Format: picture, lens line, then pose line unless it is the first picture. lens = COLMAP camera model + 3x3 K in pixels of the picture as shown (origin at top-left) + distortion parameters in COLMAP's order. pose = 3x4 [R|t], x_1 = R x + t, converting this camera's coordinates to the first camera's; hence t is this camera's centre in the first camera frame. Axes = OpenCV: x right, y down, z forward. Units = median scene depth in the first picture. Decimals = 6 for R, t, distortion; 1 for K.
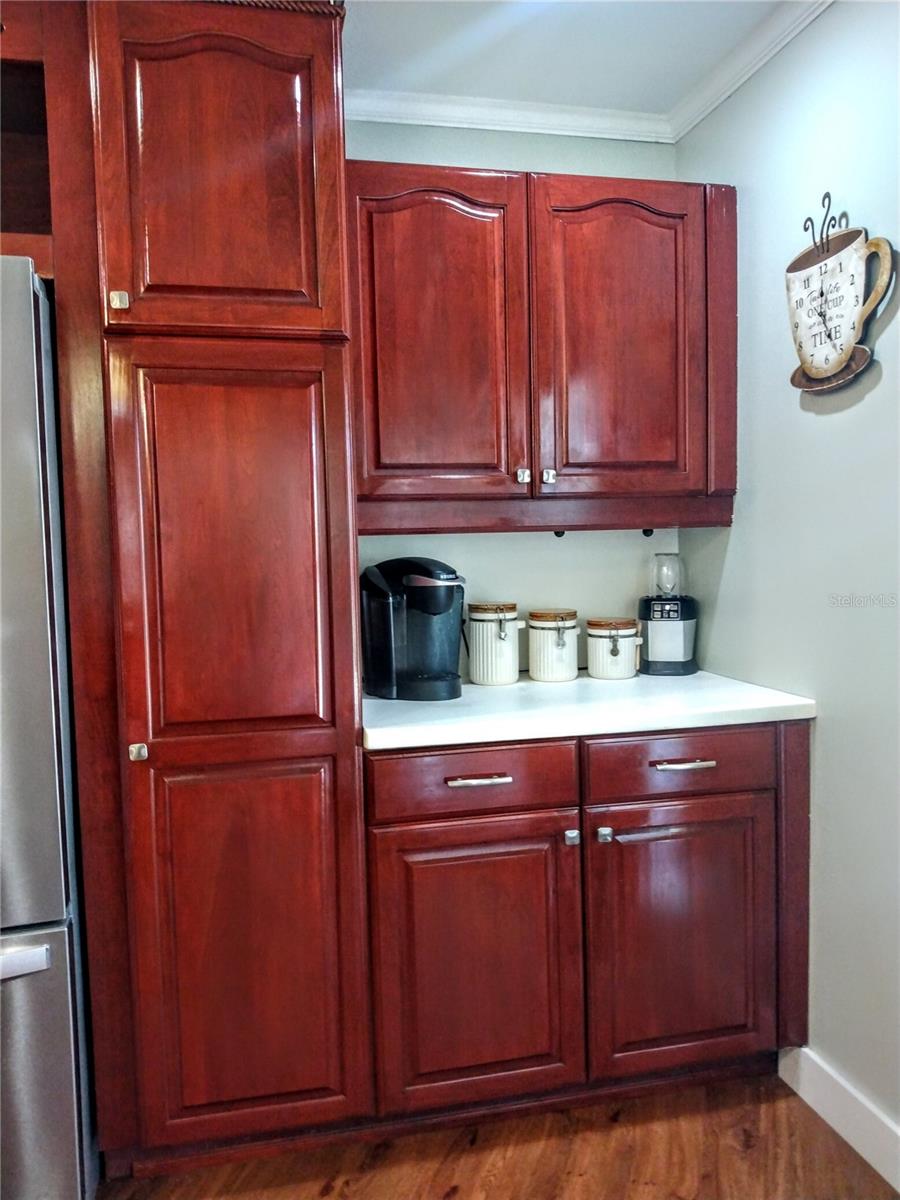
lens RADIAL K [[949.1, 0, 453.6], [0, 949.1, 603.5], [0, 0, 1]] dist [0.032298, -0.083626]
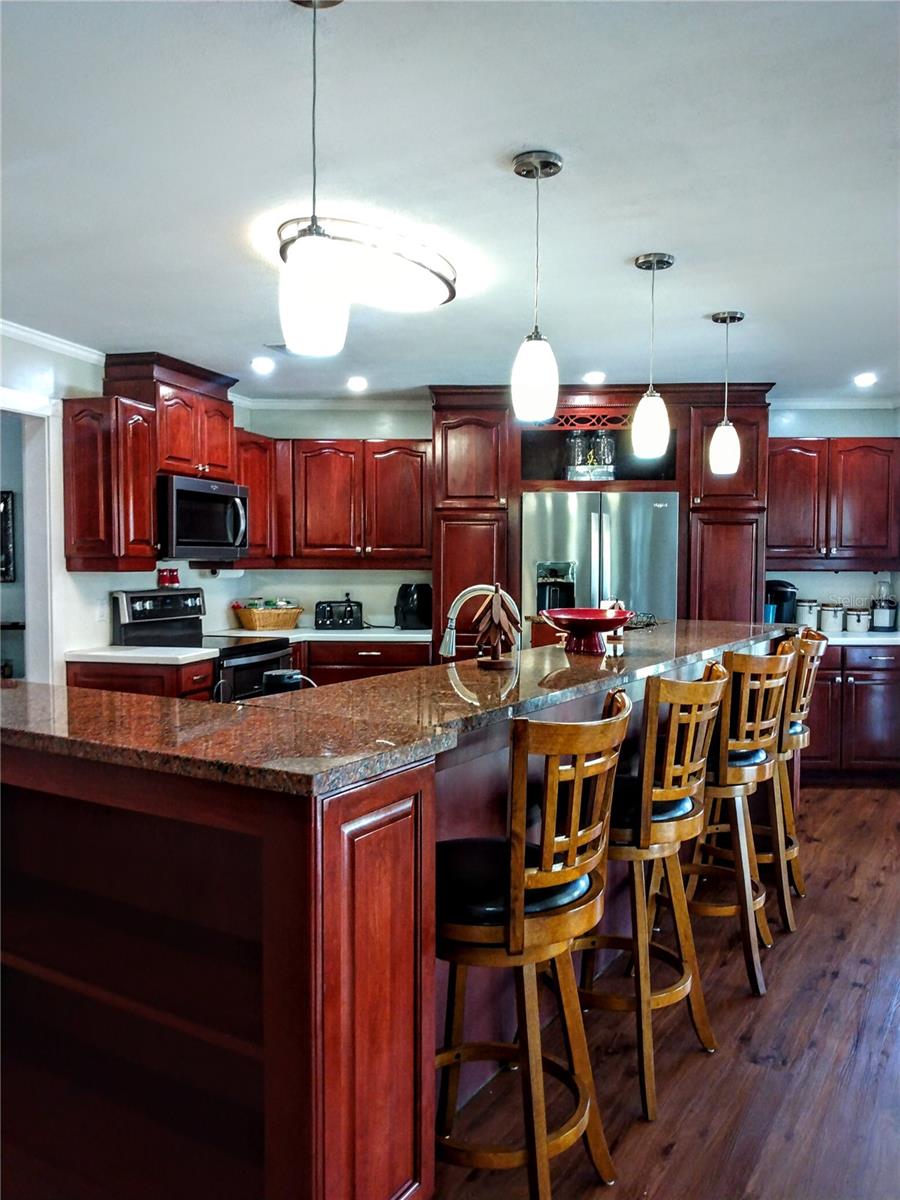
lens RADIAL K [[949.1, 0, 453.2], [0, 949.1, 606.9], [0, 0, 1]] dist [0.032298, -0.083626]
pose [[0.966035, 0.037224, -0.255717, -0.233013], [-0.044260, 0.998782, -0.021814, 0.123875], [0.254594, 0.032391, 0.966505, -1.782178]]
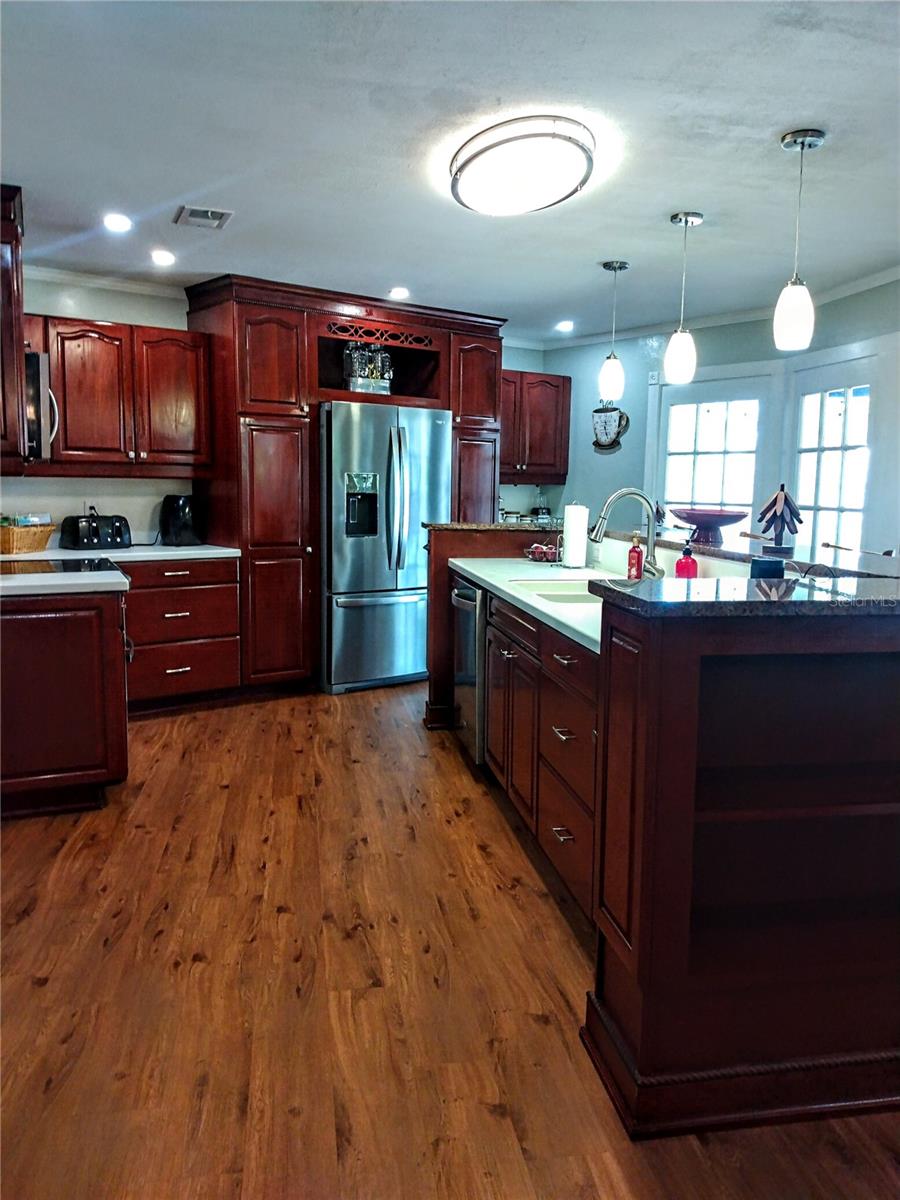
lens RADIAL K [[949.1, 0, 457.6], [0, 949.1, 598.8], [0, 0, 1]] dist [0.032298, -0.083626]
pose [[0.904999, -0.015083, 0.425147, -1.379593], [-0.005176, 0.998907, 0.046457, 0.150107], [-0.425383, -0.044244, 0.903931, -1.705139]]
